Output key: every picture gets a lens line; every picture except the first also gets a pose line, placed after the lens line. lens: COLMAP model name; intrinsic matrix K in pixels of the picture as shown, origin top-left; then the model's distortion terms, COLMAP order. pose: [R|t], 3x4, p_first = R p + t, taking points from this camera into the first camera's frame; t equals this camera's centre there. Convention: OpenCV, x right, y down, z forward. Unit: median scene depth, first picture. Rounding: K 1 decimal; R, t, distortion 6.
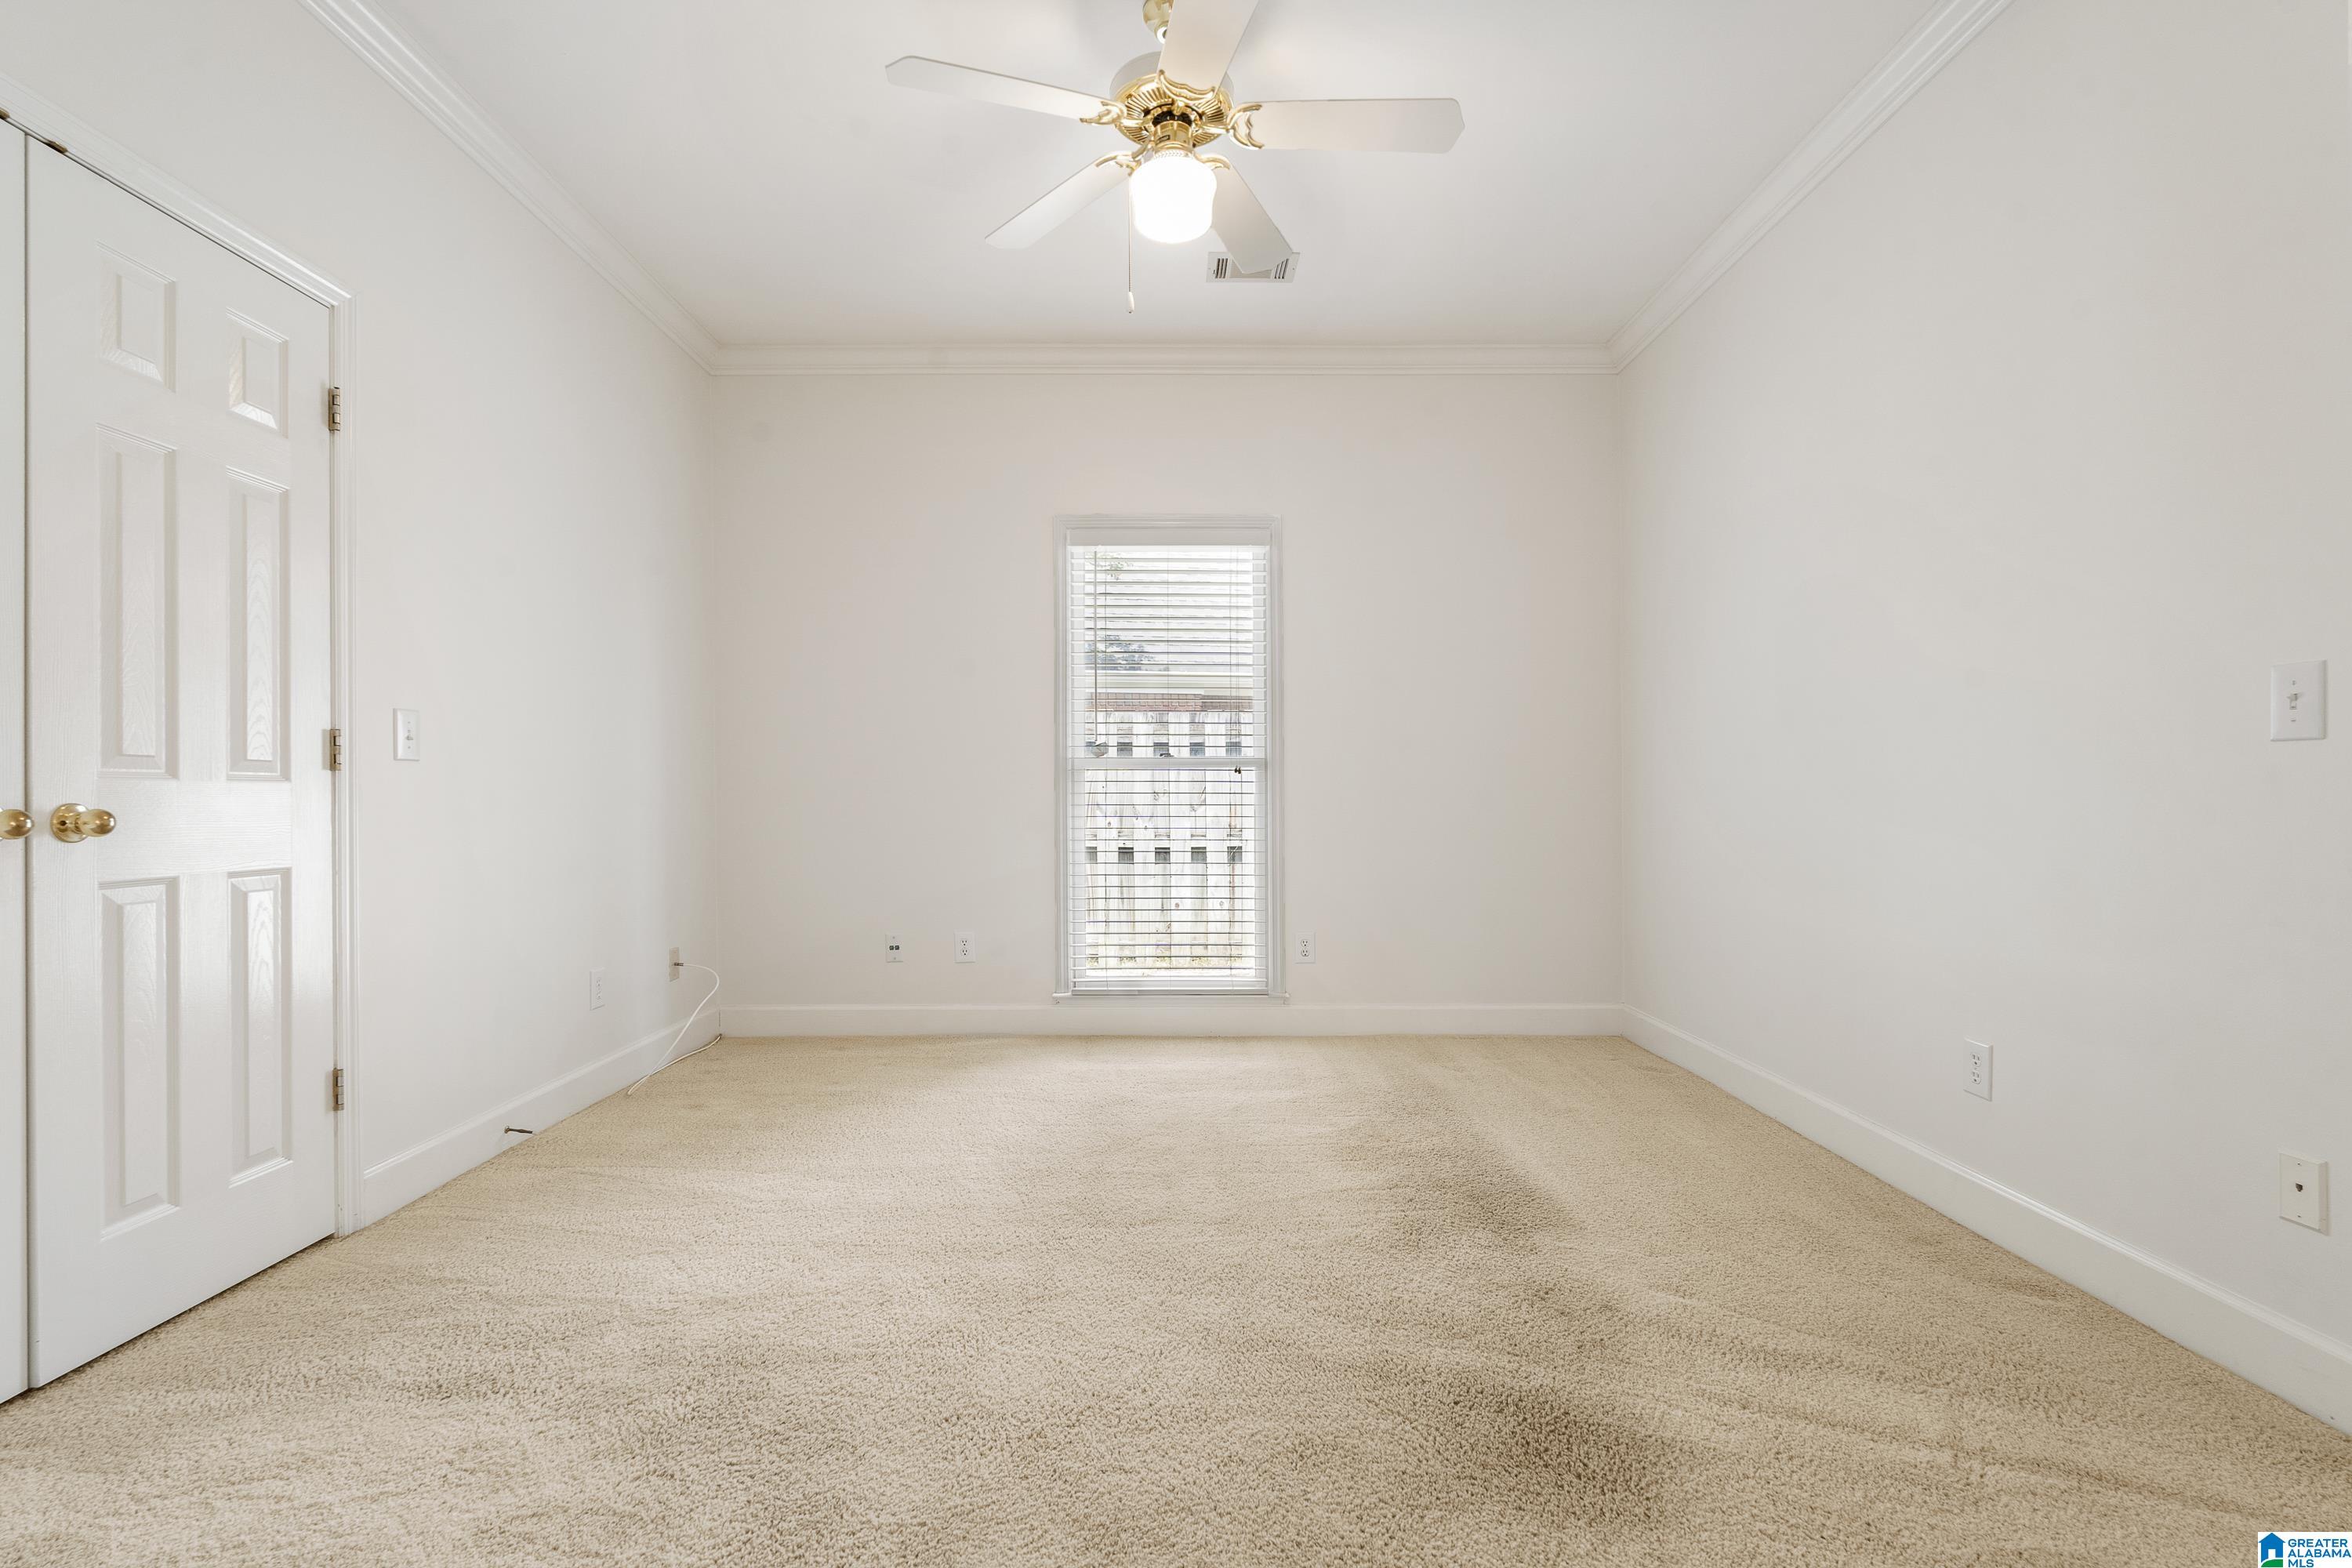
lens RADIAL K [[1045.4, 0, 1173.1], [0, 1045.4, 790.9], [0, 0, 1]] dist [-0.001621, -0.000257]
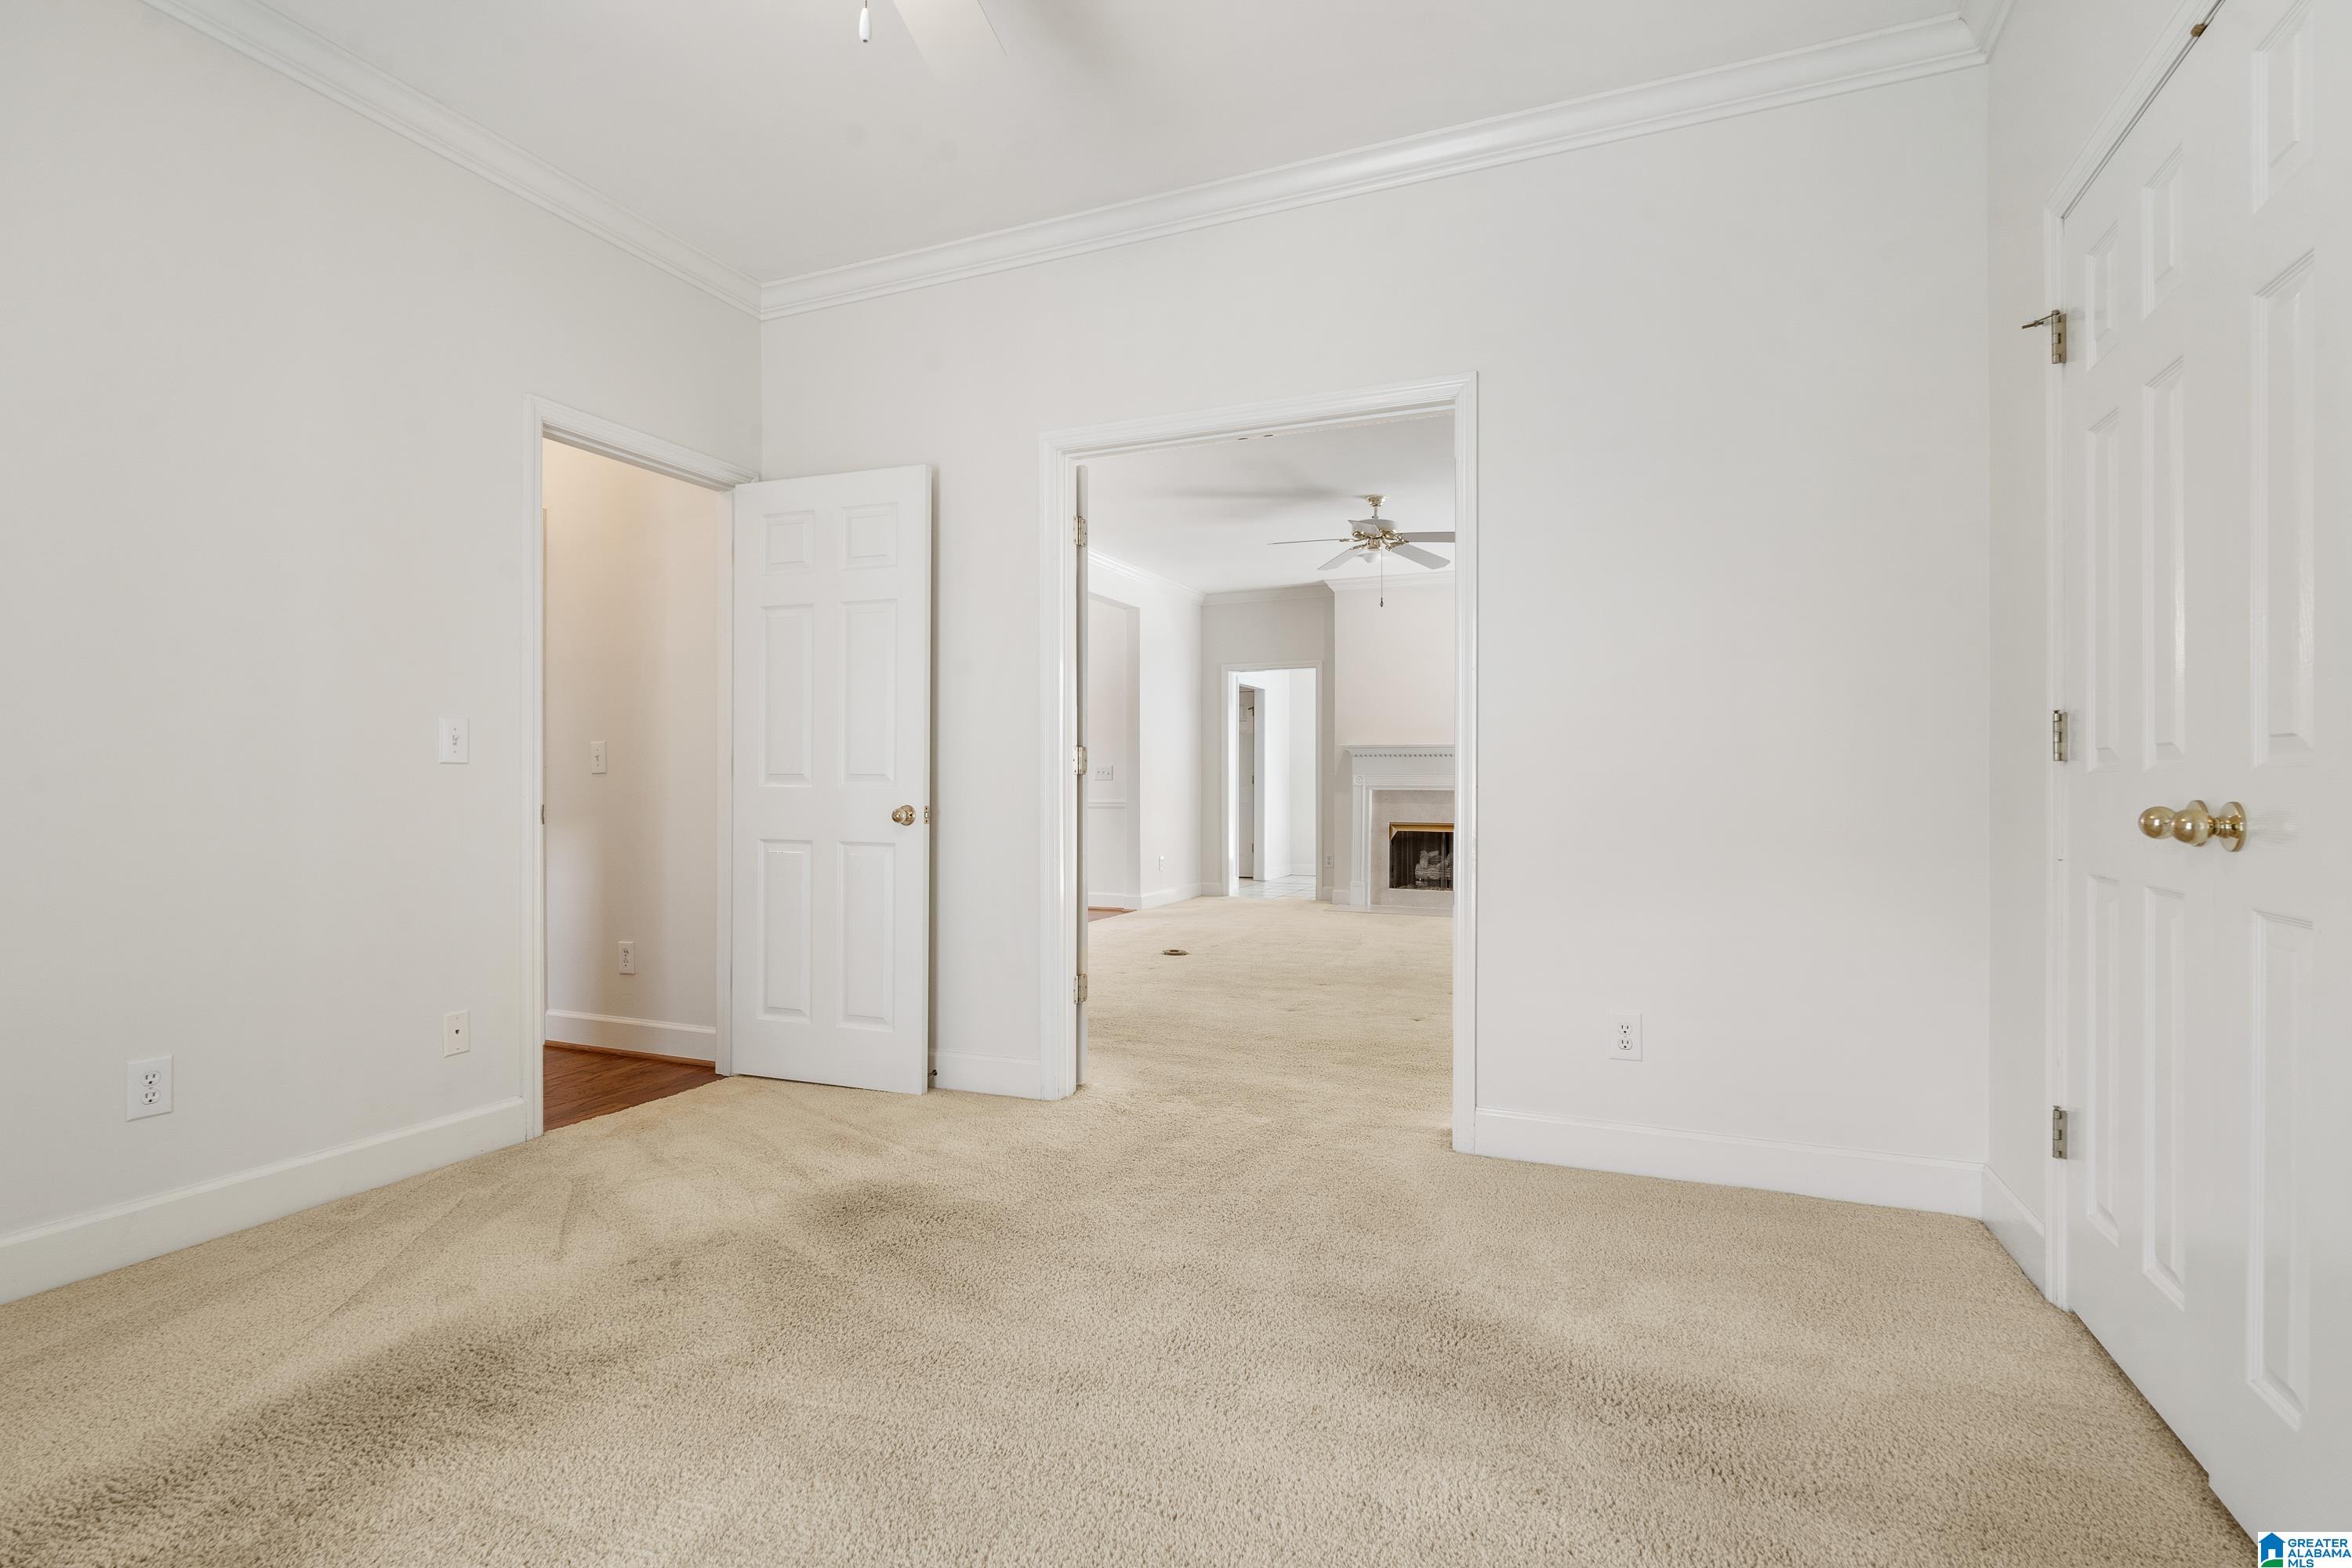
lens RADIAL K [[1149.9, 0, 1174.6], [0, 1149.9, 788.7], [0, 0, 1]] dist [-0.006774, 0.000013]
pose [[-0.919094, -0.003258, 0.394024, -0.638934], [-0.004376, 0.999989, -0.001938, -0.010097], [-0.394013, -0.003505, -0.919098, 2.045600]]
